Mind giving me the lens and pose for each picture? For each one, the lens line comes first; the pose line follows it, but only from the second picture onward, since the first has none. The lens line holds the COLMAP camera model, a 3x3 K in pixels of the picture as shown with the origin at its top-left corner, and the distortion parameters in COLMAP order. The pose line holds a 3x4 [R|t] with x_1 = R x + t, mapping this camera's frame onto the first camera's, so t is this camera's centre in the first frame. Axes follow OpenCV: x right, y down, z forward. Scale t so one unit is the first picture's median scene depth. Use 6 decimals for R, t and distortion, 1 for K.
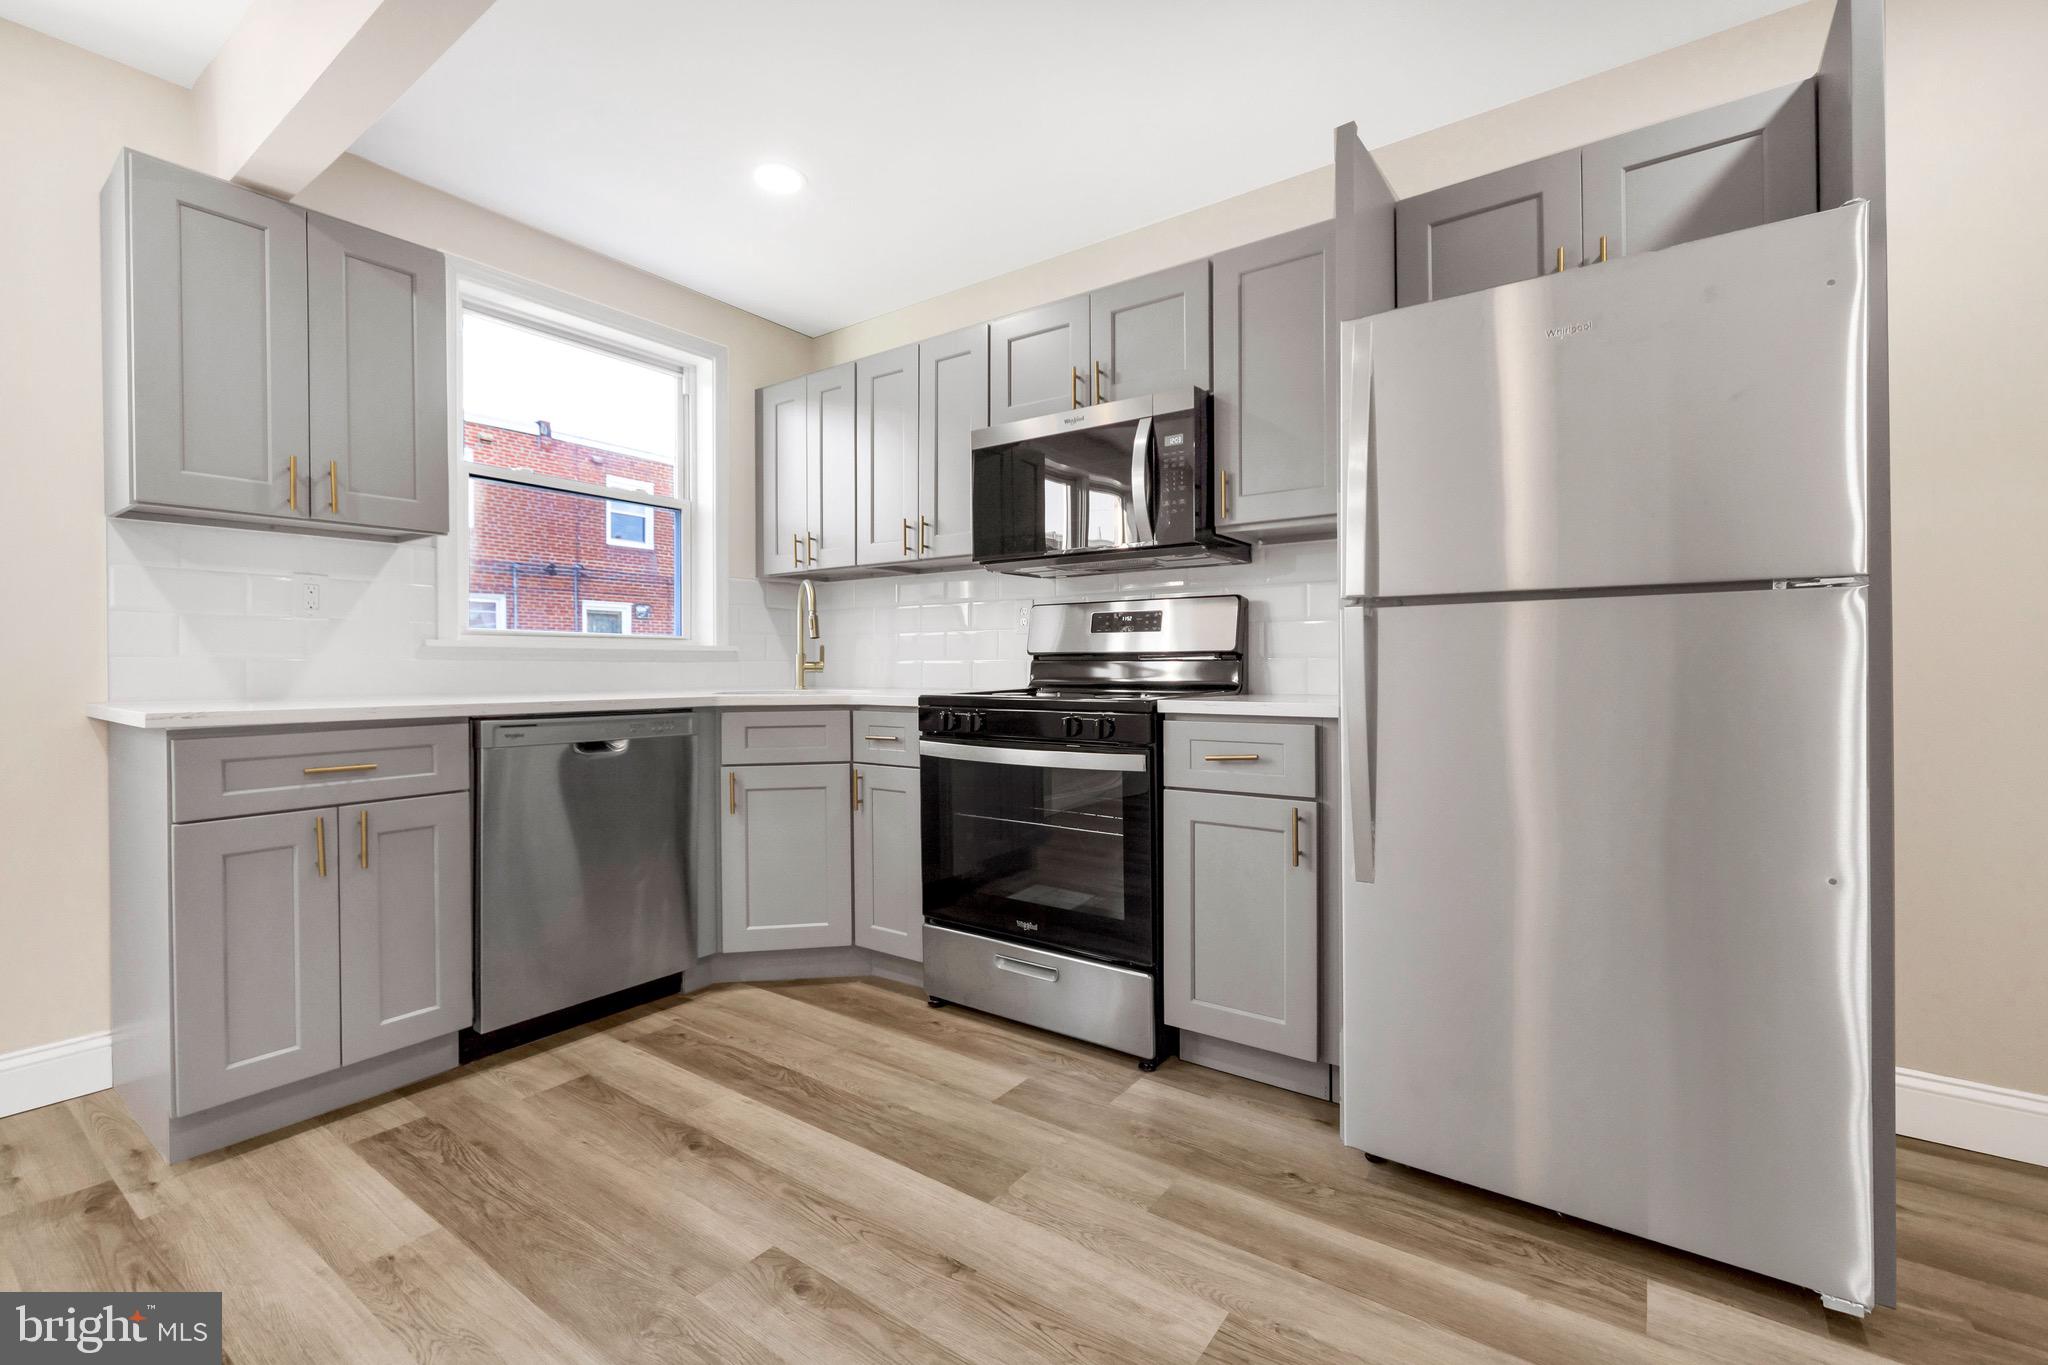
lens RADIAL K [[877.5, 0, 1030.6], [0, 877.5, 670.0], [0, 0, 1]] dist [0.004050, -0.001139]
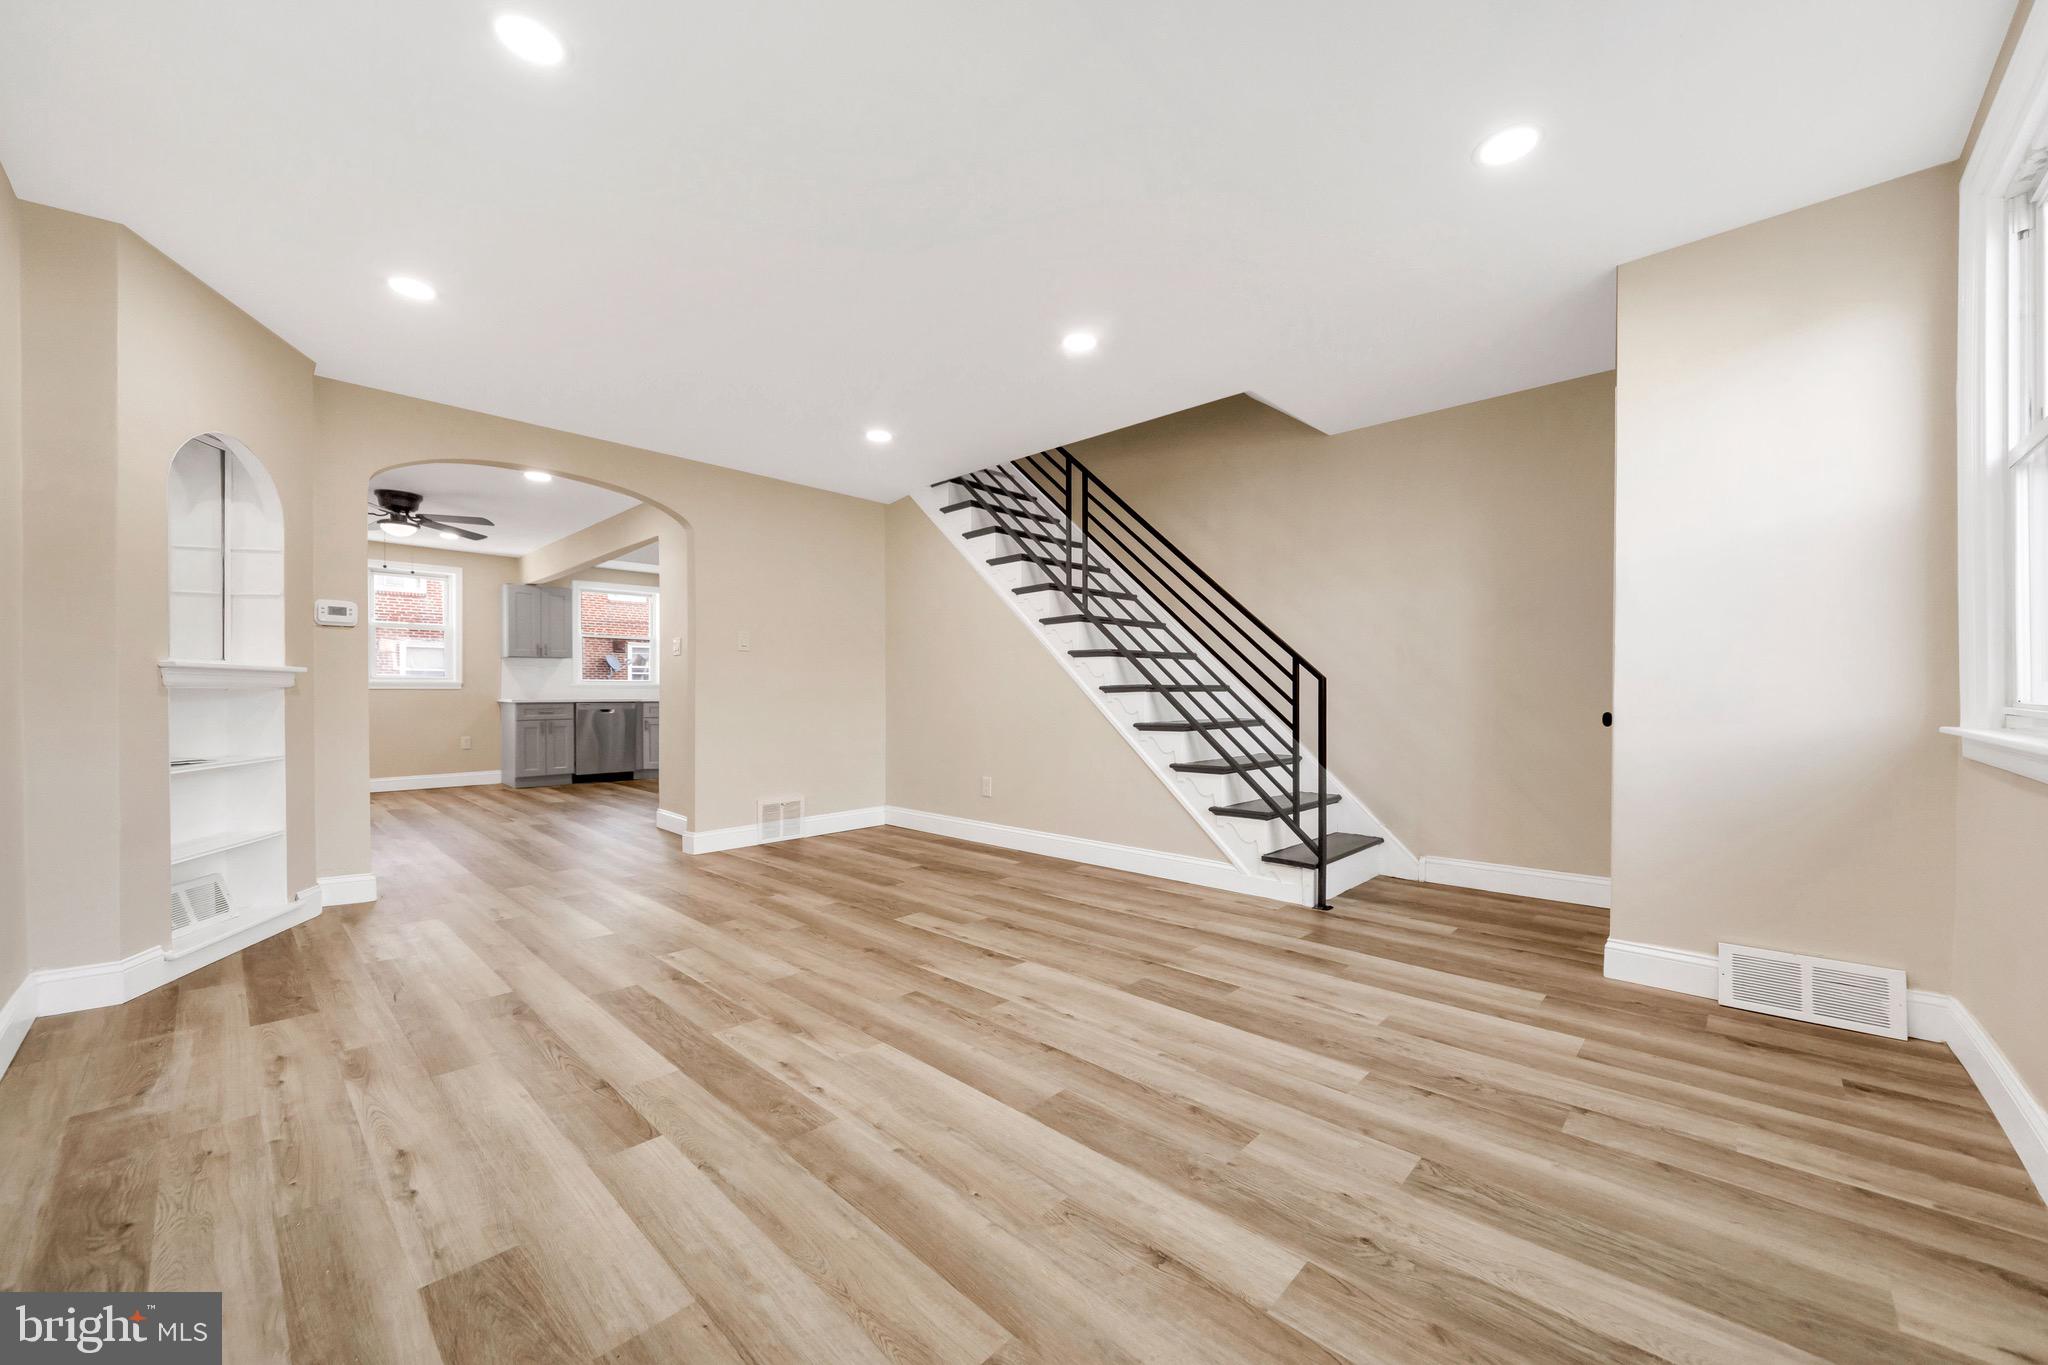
lens RADIAL K [[809.8, 0, 1031.9], [0, 809.8, 690.9], [0, 0, 1]] dist [0.001173, 0.000050]
pose [[0.988110, -0.000888, -0.153749, 1.978514], [0.000949, 0.999999, 0.000322, 0.001849], [0.153749, -0.000464, 0.988110, -2.331503]]
